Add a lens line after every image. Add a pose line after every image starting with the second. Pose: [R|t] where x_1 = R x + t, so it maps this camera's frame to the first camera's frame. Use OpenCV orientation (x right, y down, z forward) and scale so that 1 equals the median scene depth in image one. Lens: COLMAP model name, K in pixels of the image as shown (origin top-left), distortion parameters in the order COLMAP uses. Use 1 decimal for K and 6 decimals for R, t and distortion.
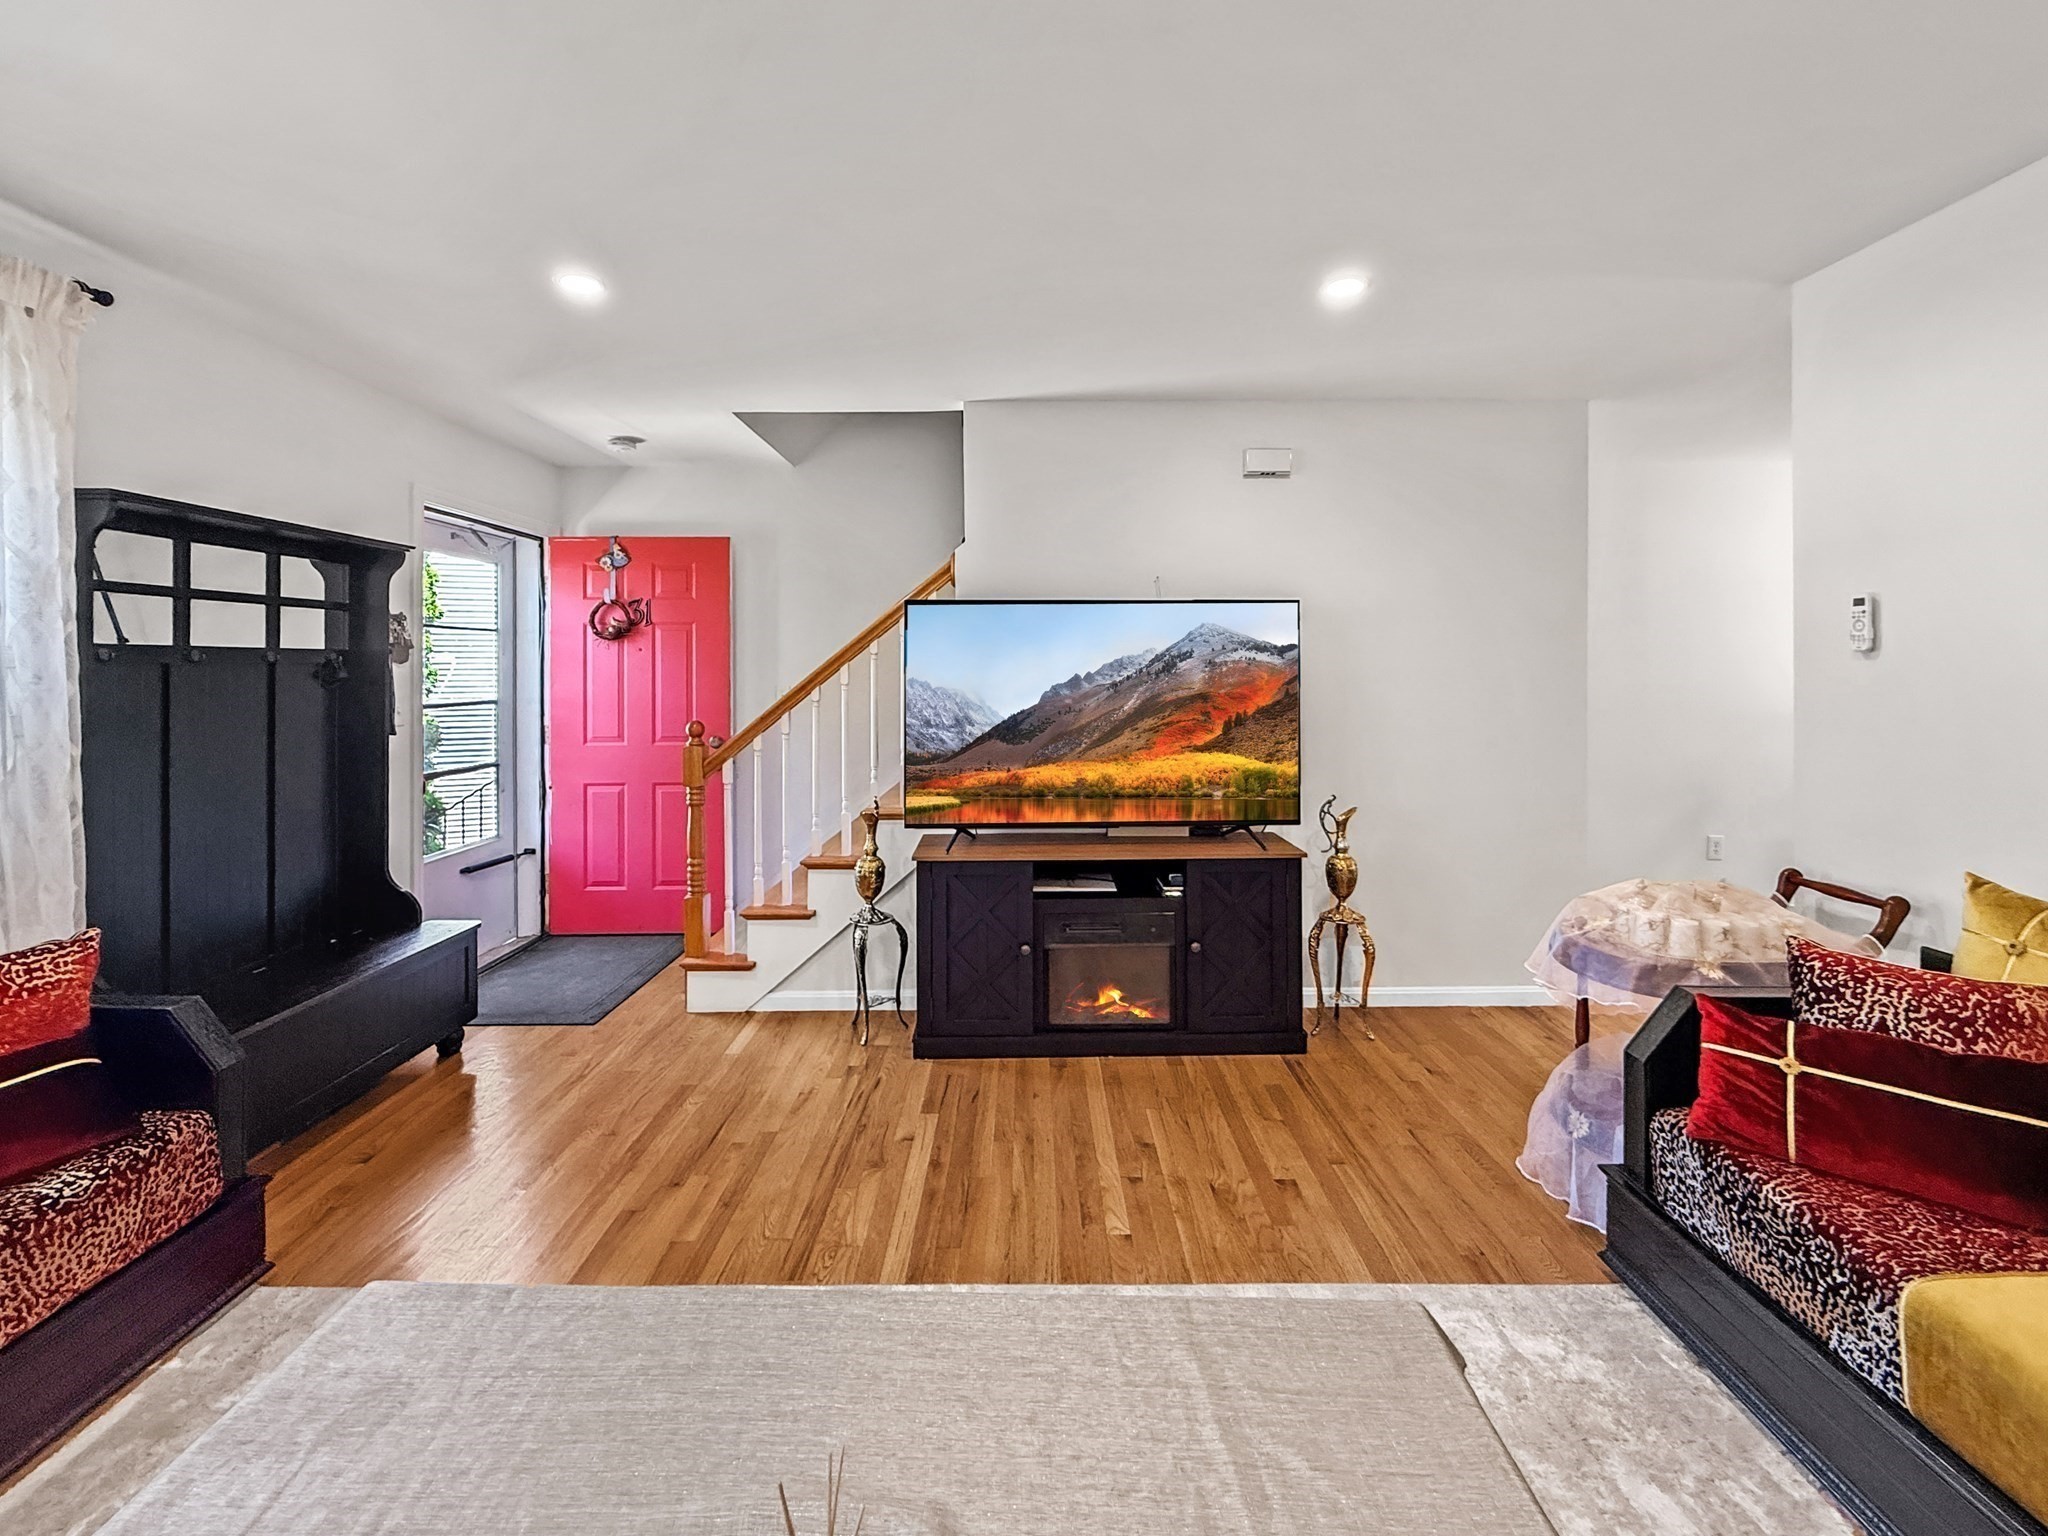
lens RADIAL K [[852.8, 0, 1027.9], [0, 852.8, 675.2], [0, 0, 1]] dist [0.001011, 0.000089]
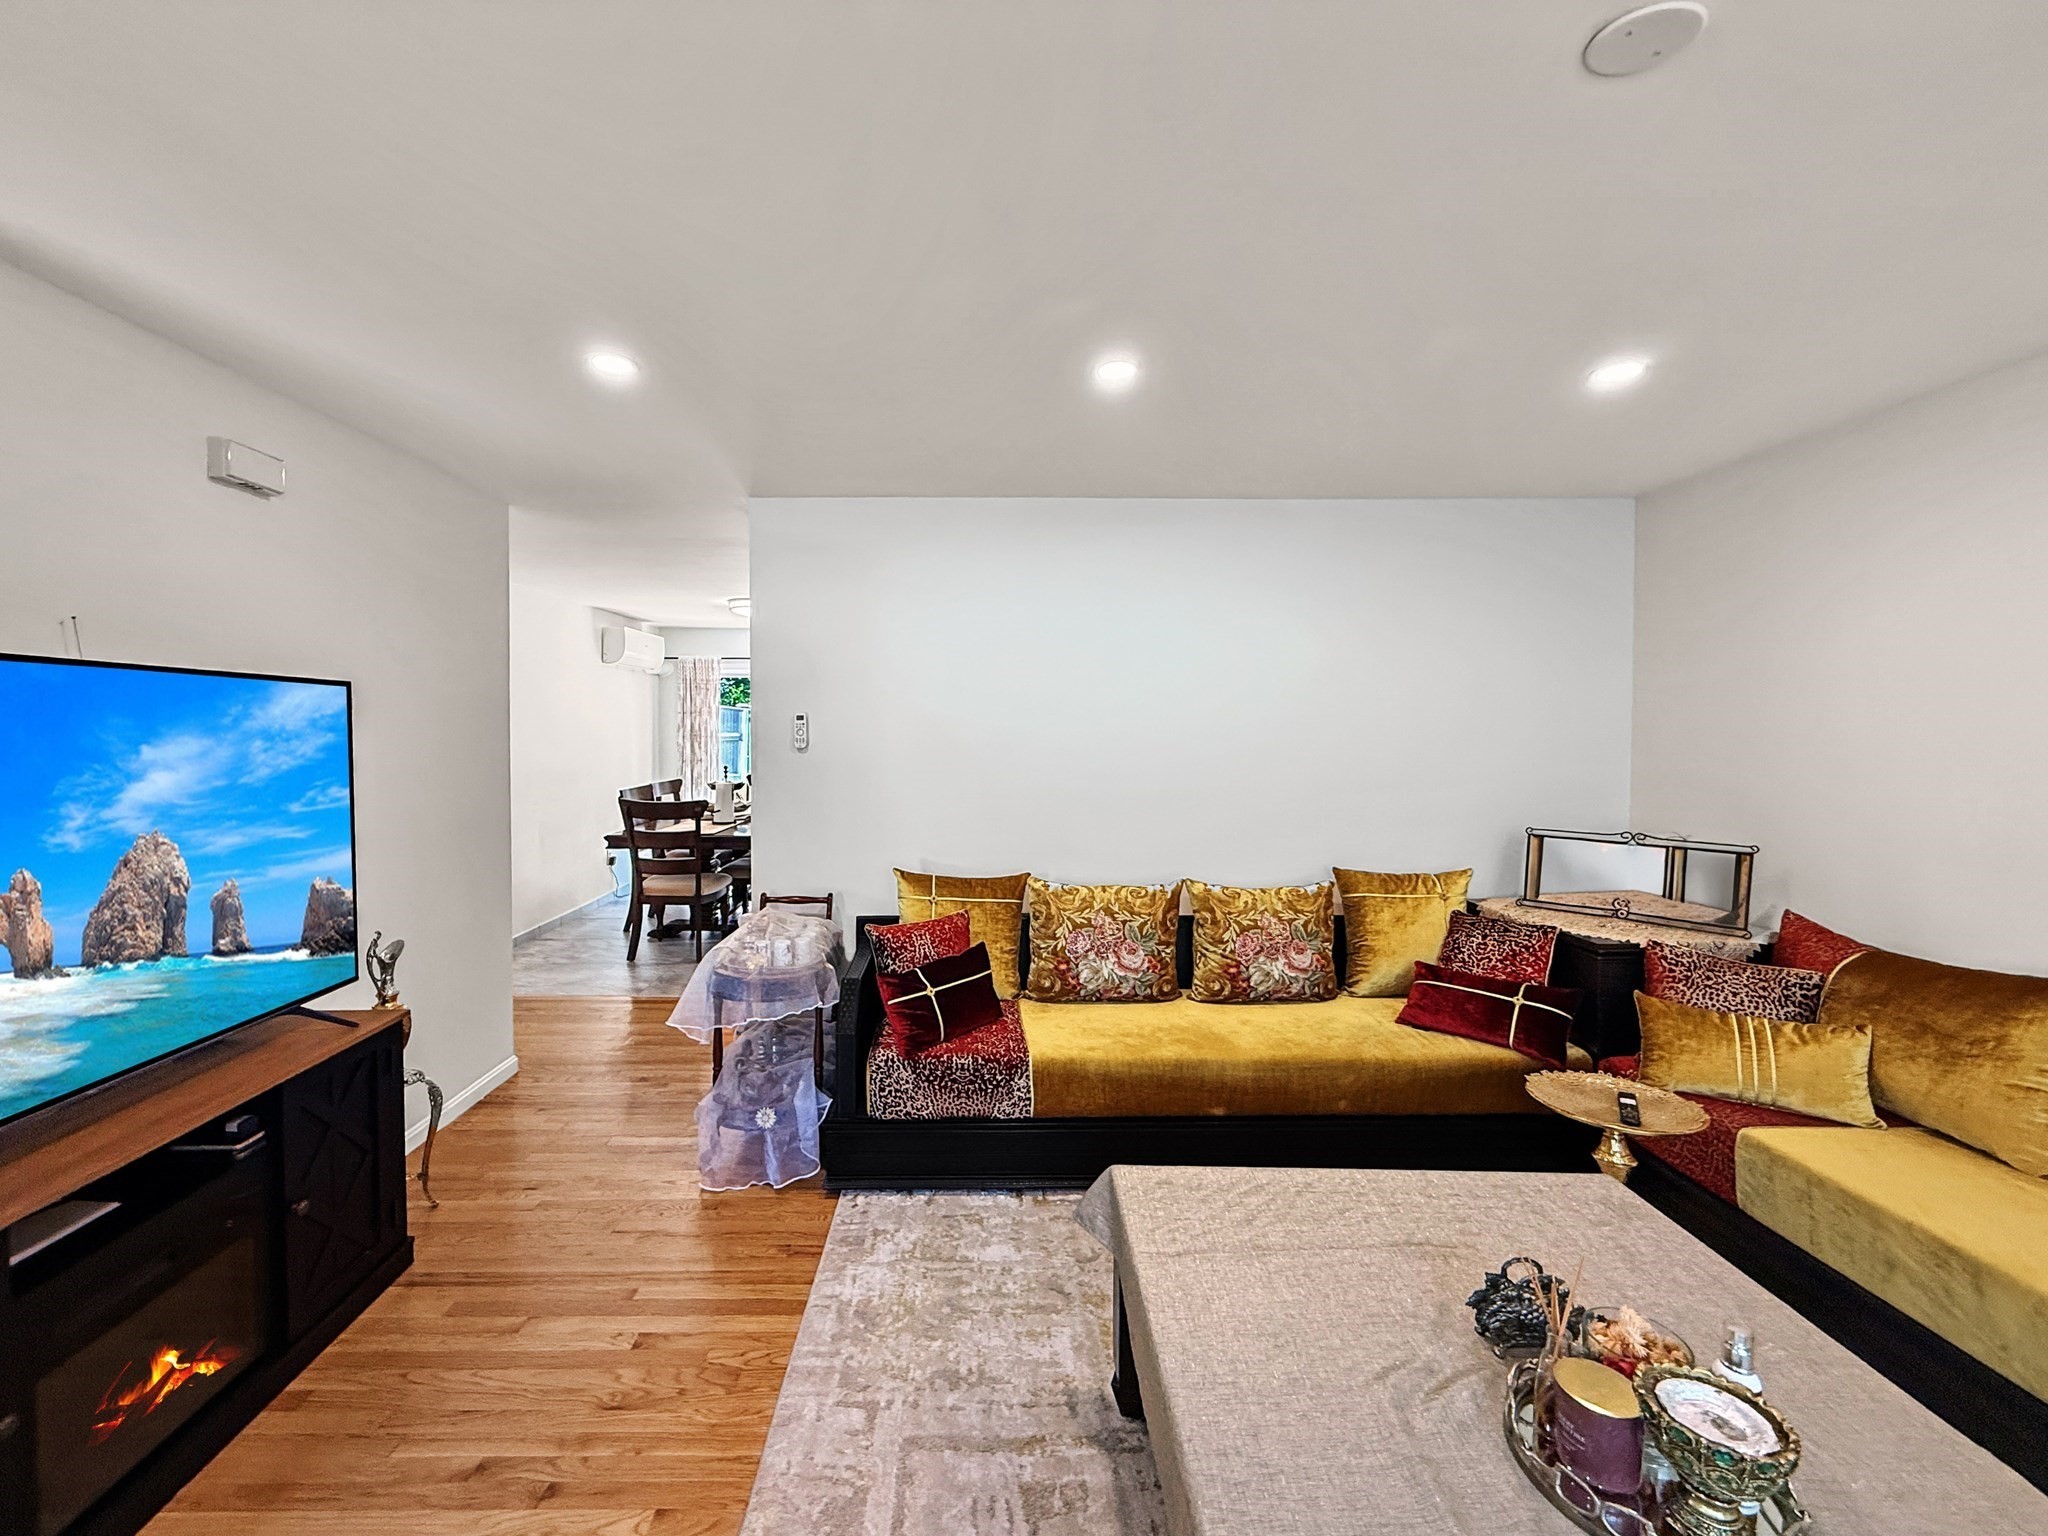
lens RADIAL K [[835.6, 0, 974.6], [0, 835.6, 759.2], [0, 0, 1]] dist [-0.001292, -0.000487]
pose [[0.001323, -0.032387, 0.999475, -0.512218], [0.011631, 0.999408, 0.032370, -0.046759], [-0.999931, 0.011582, 0.001699, 0.571082]]
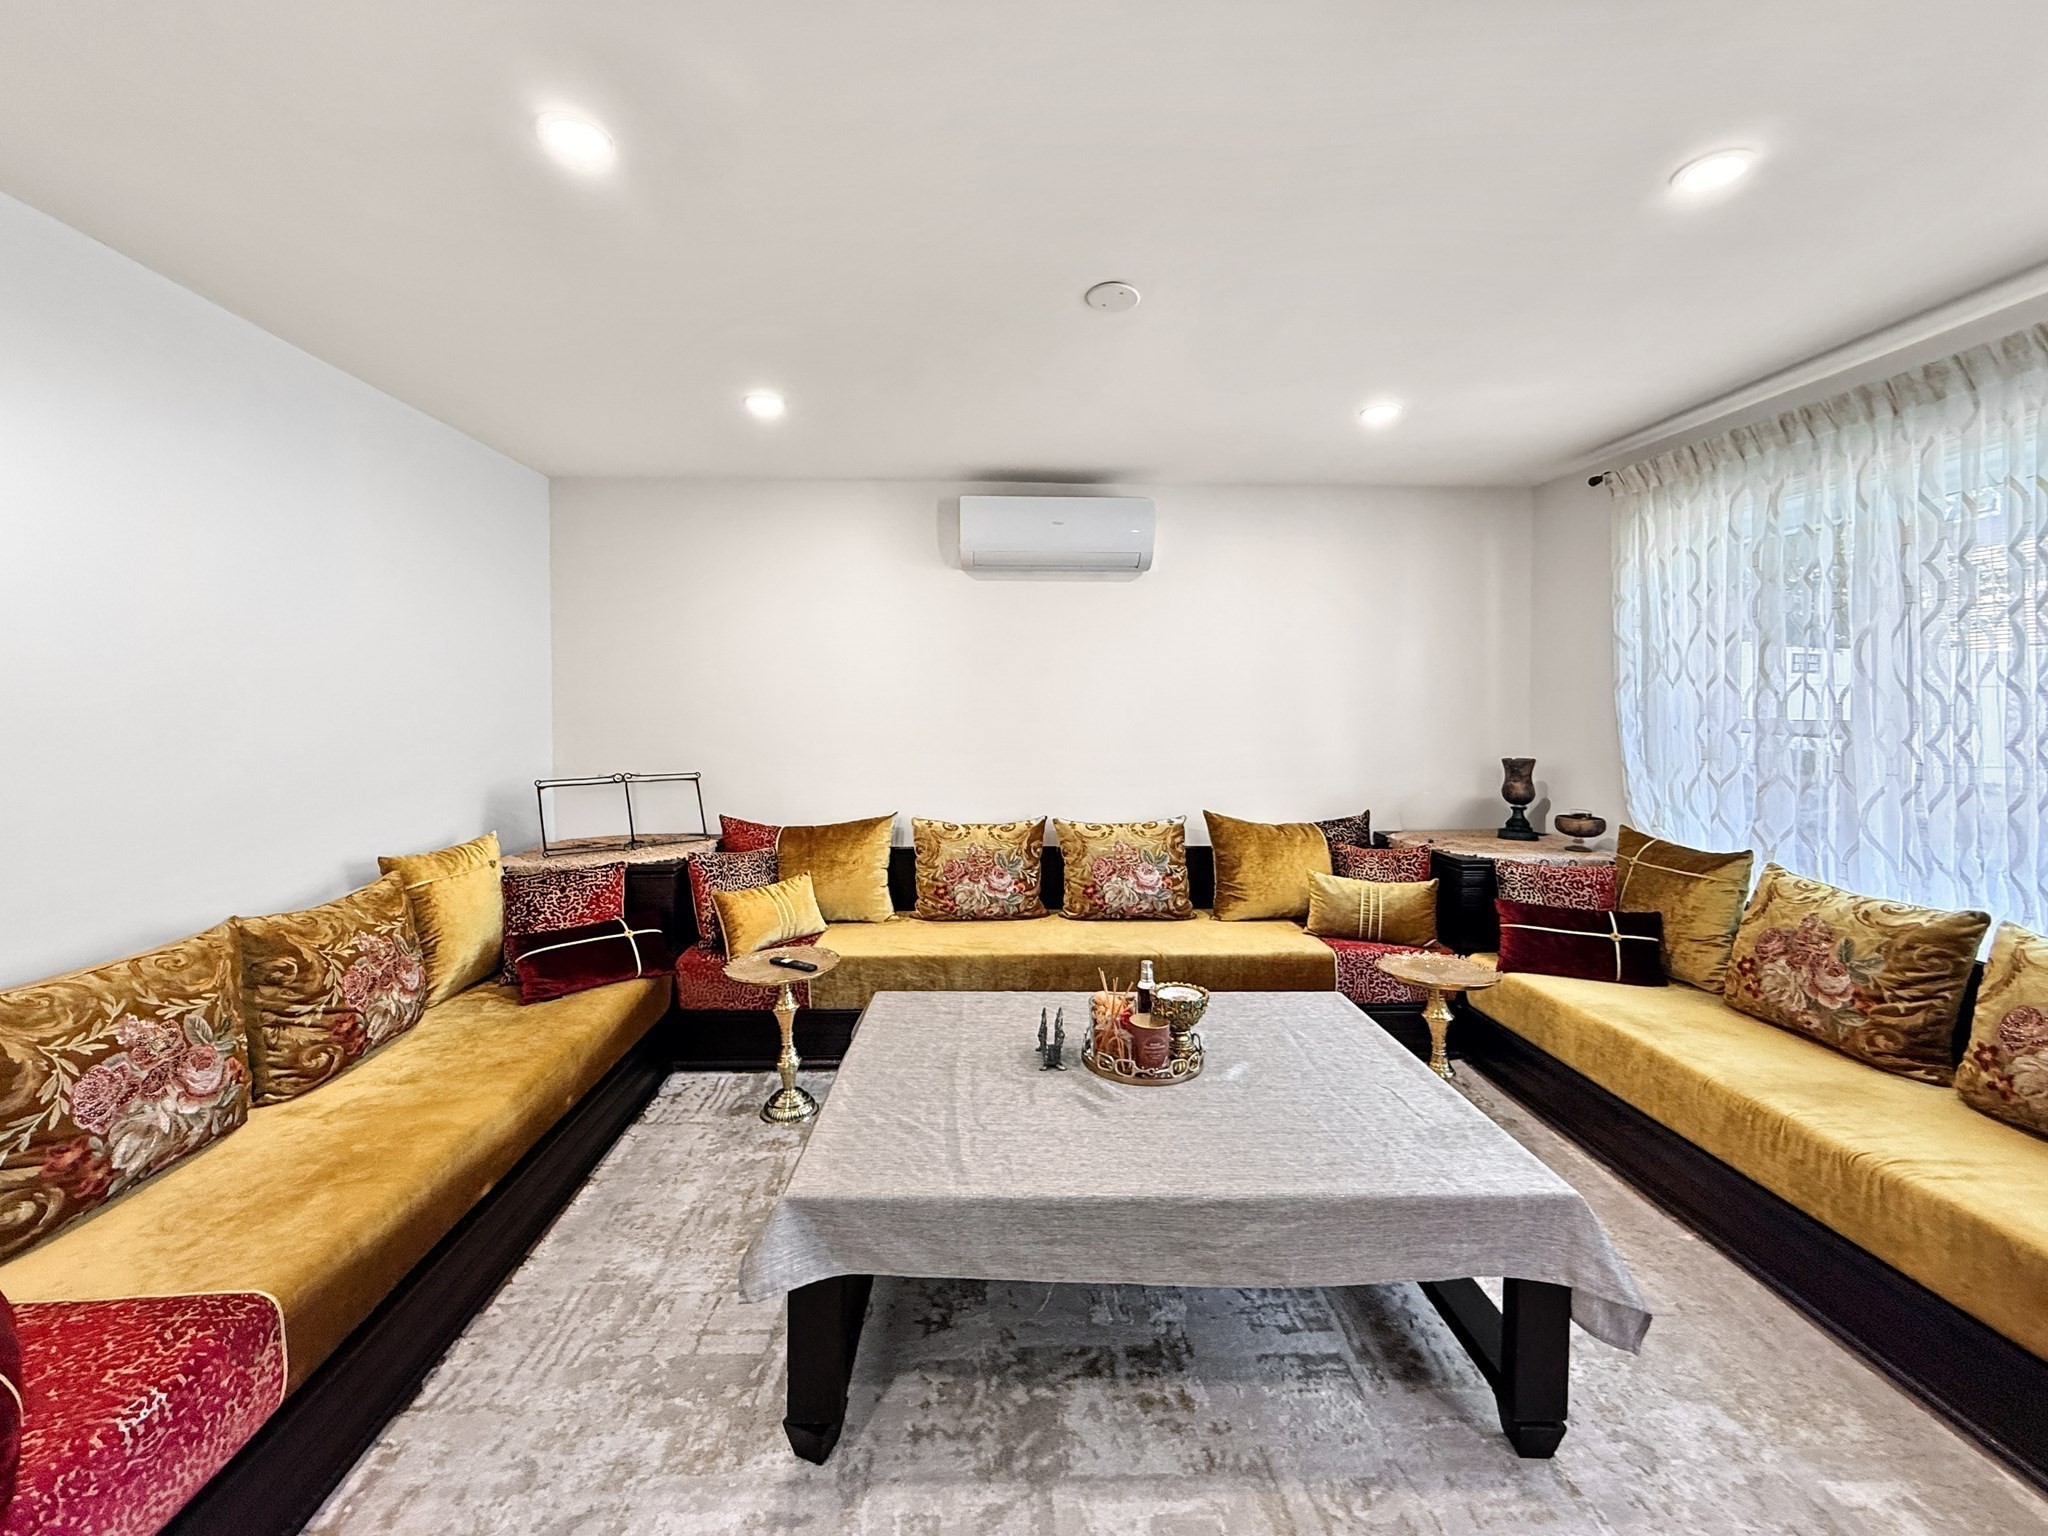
lens RADIAL K [[826.5, 0, 1014.9], [0, 826.5, 730.7], [0, 0, 1]] dist [-0.000539, -0.000247]
pose [[-0.999102, 0.002163, -0.042303, 0.071126], [0.000412, 0.999144, 0.041376, -0.022809], [0.042357, 0.041321, -0.998248, 1.043690]]
